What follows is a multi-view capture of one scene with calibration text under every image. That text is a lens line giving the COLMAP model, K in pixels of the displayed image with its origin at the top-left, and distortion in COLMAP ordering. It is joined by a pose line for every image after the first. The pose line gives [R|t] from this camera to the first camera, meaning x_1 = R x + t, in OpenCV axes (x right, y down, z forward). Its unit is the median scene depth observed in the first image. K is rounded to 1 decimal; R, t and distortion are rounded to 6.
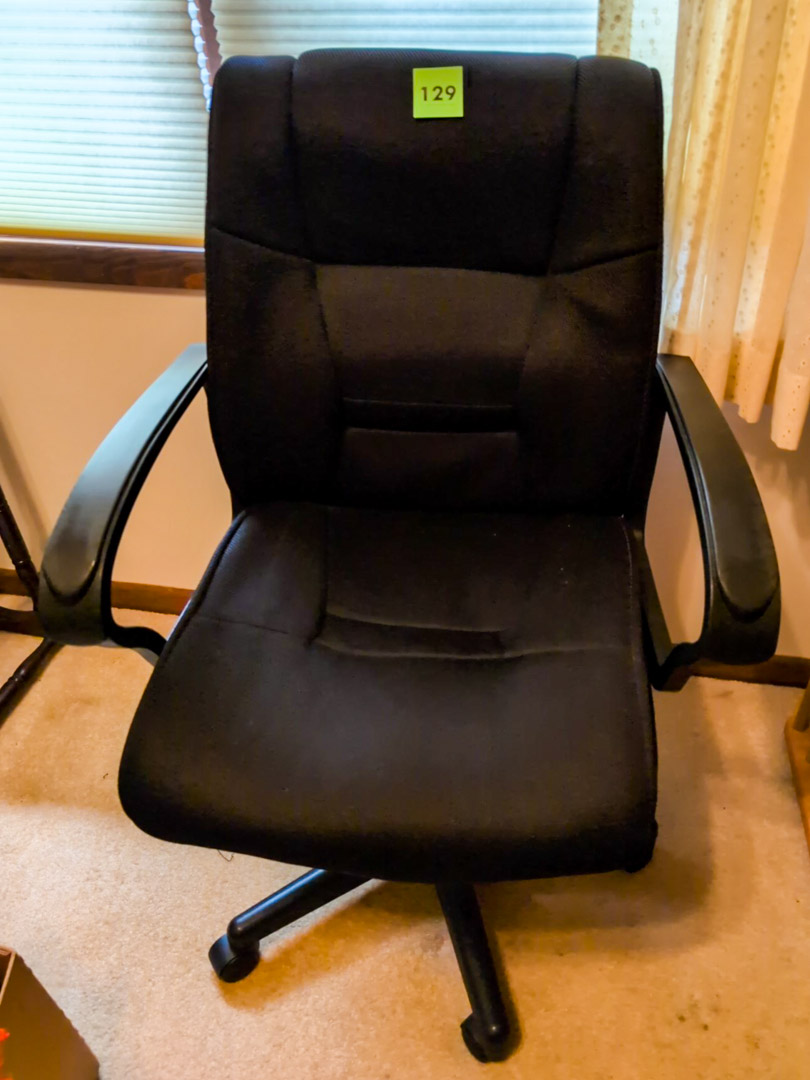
lens RADIAL K [[863.8, 0, 405.0], [0, 863.8, 540.0], [0, 0, 1]] dist [-0.003066, -0.002115]
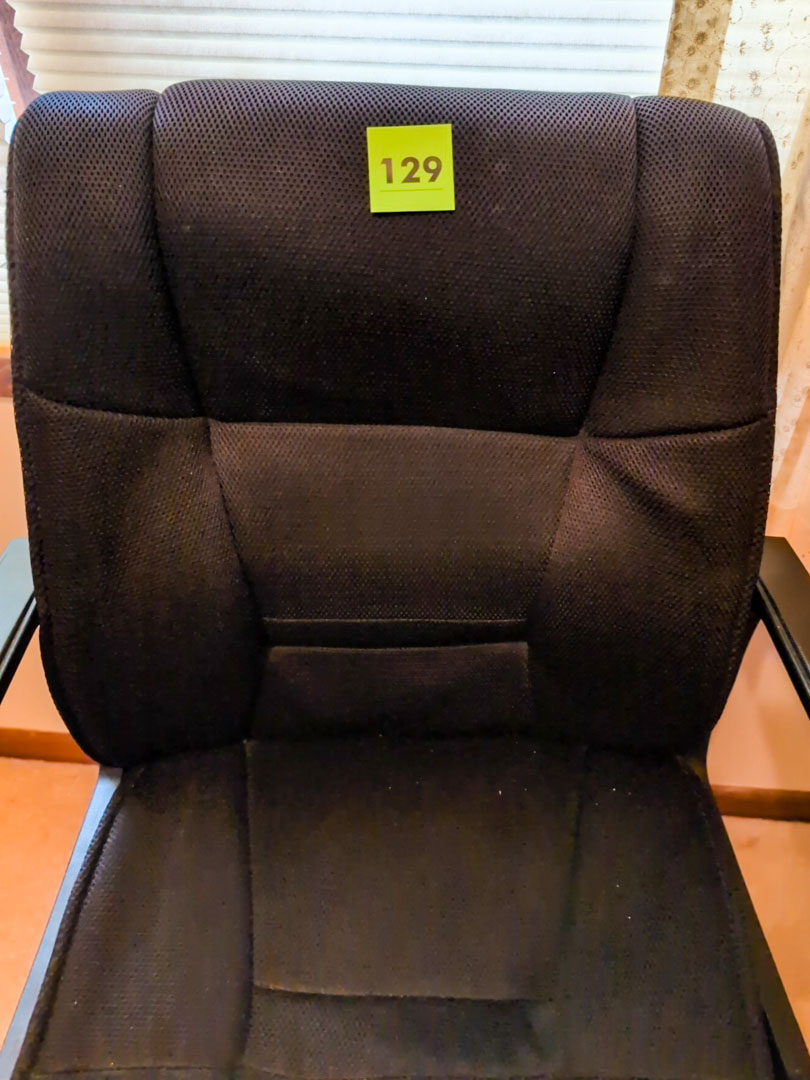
lens RADIAL K [[932.1, 0, 405.0], [0, 932.1, 540.0], [0, 0, 1]] dist [-0.003773, -0.008774]
pose [[0.994211, -0.045958, 0.097118, -0.037079], [0.042077, 0.998246, 0.041637, -0.289621], [-0.098861, -0.037309, 0.994402, 0.361564]]
